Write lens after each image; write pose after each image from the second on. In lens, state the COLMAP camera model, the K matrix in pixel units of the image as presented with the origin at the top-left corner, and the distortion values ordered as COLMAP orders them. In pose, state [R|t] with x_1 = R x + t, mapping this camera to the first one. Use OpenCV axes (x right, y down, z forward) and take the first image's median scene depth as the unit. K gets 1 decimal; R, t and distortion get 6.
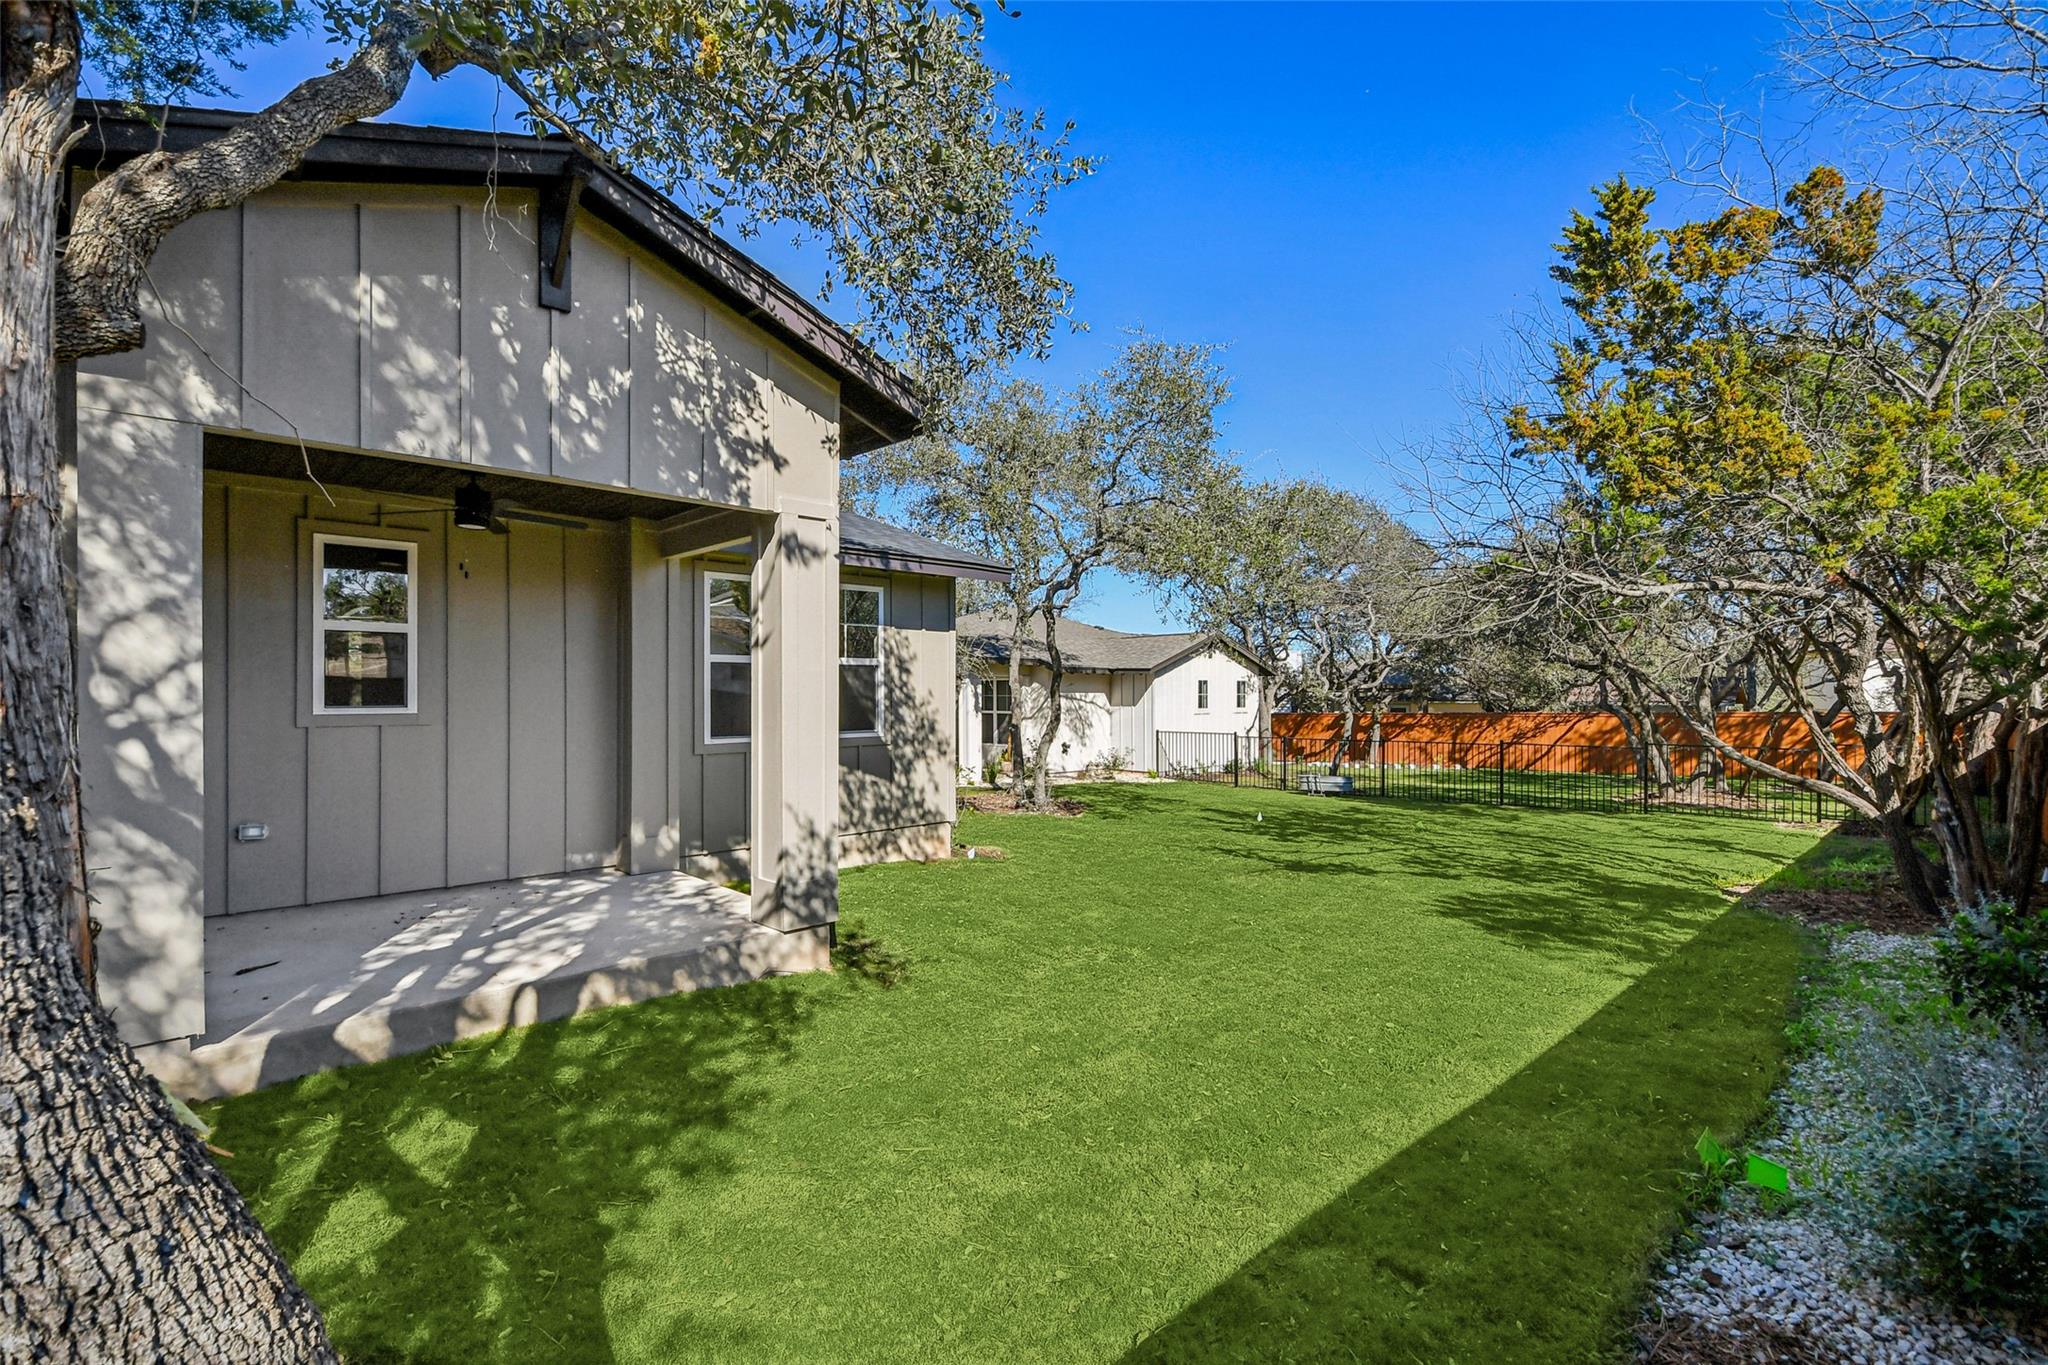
lens RADIAL K [[917.7, 0, 1019.7], [0, 917.7, 697.9], [0, 0, 1]] dist [0.000104, -0.000361]
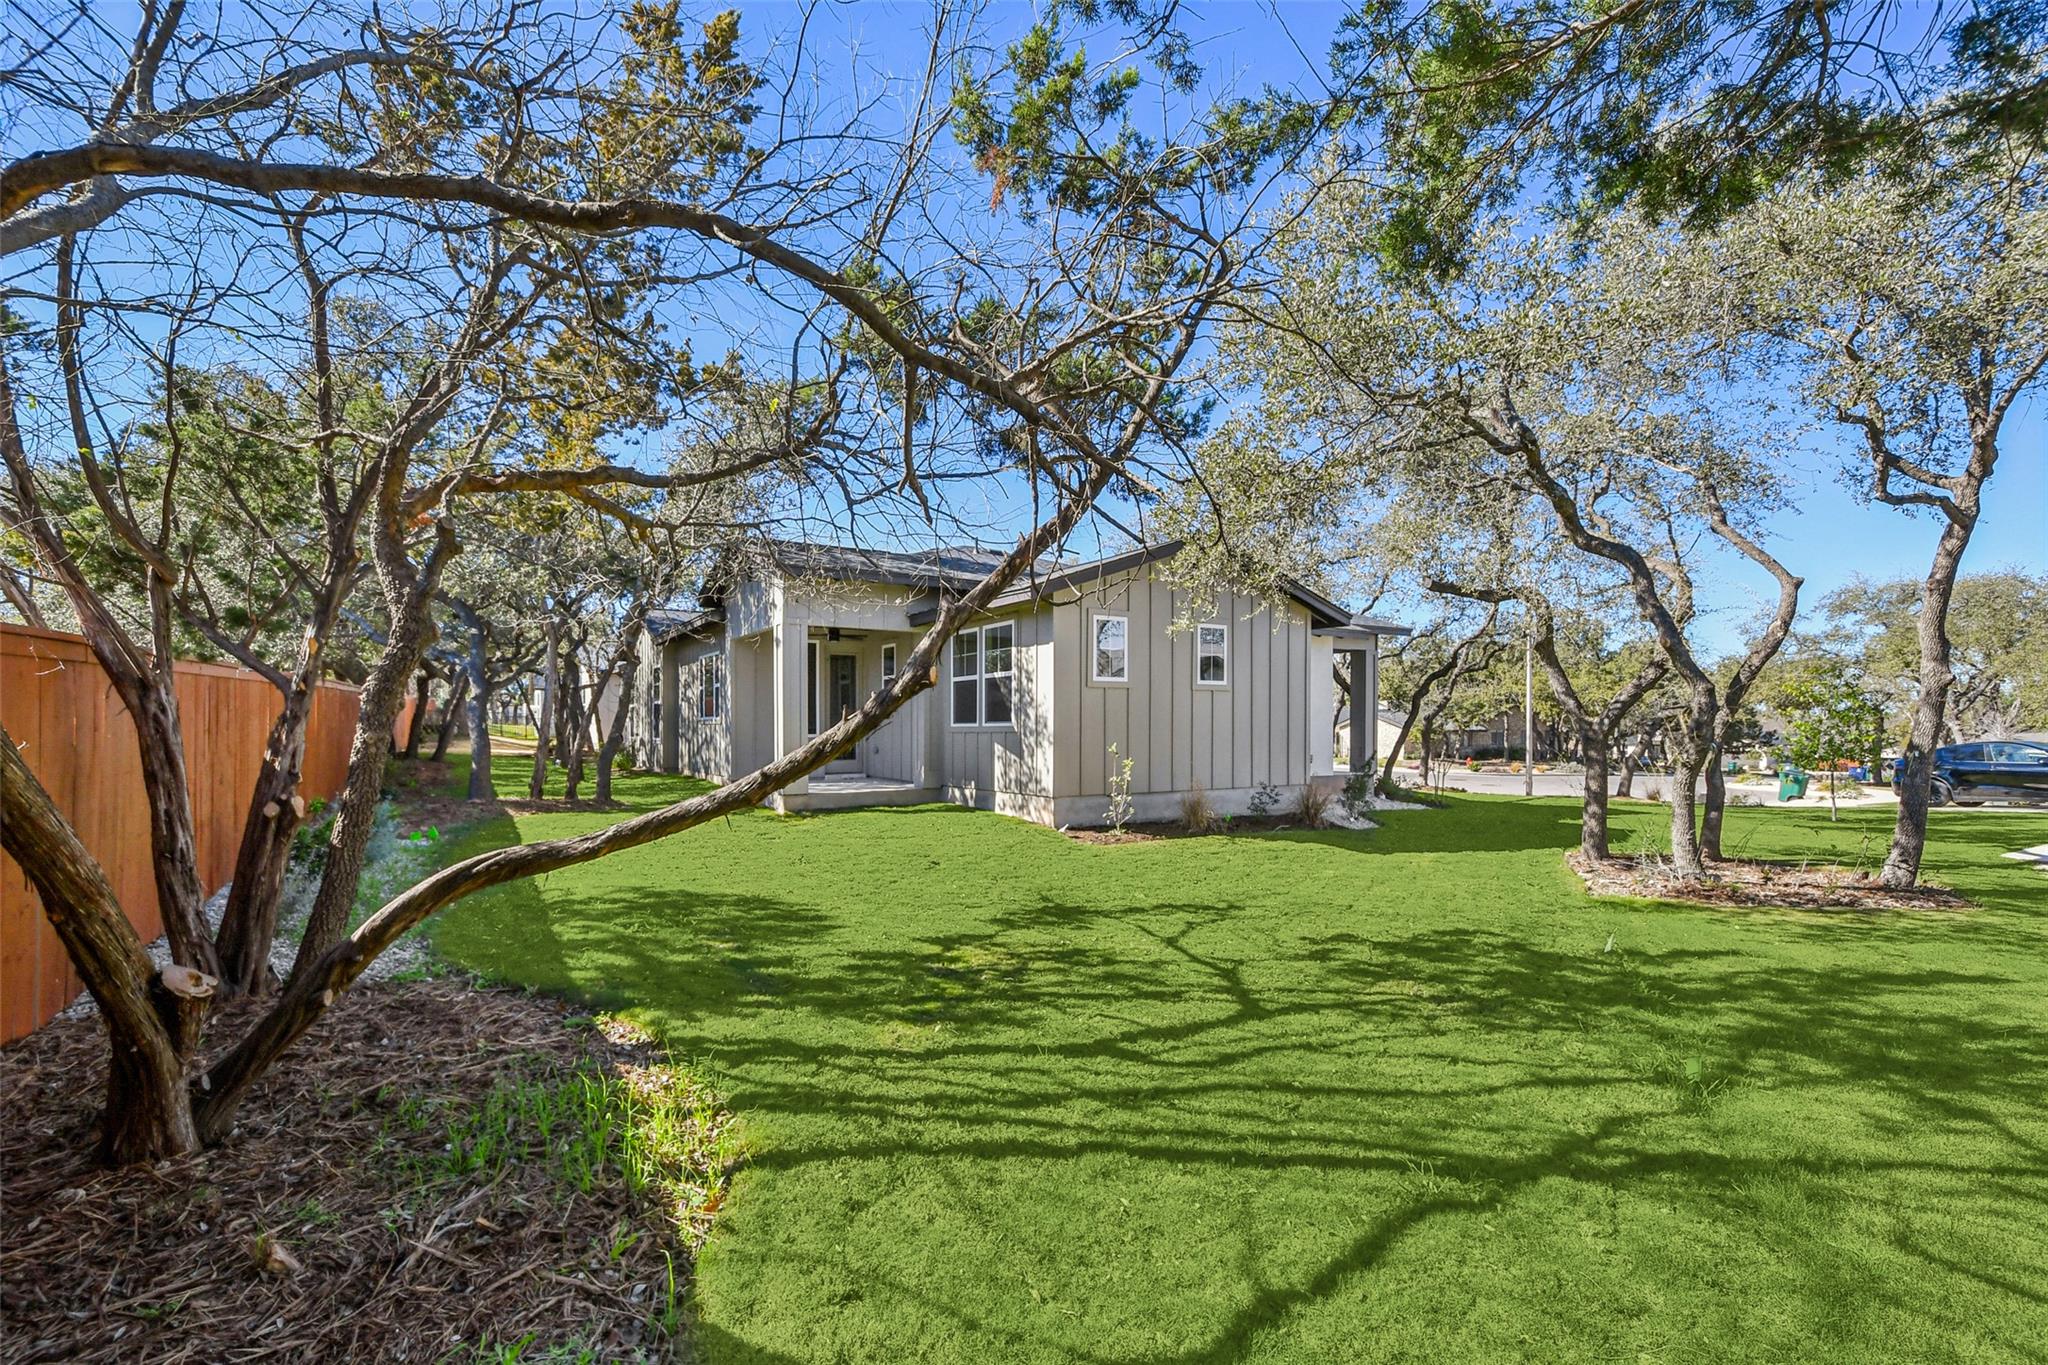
lens RADIAL K [[903.9, 0, 1013.6], [0, 903.9, 721.4], [0, 0, 1]] dist [0.001129, -0.000415]
pose [[-0.216754, -0.001626, -0.976225, 1.205577], [-0.004602, 0.999989, -0.000644, 0.033051], [0.976215, 0.004353, -0.216759, 1.301324]]
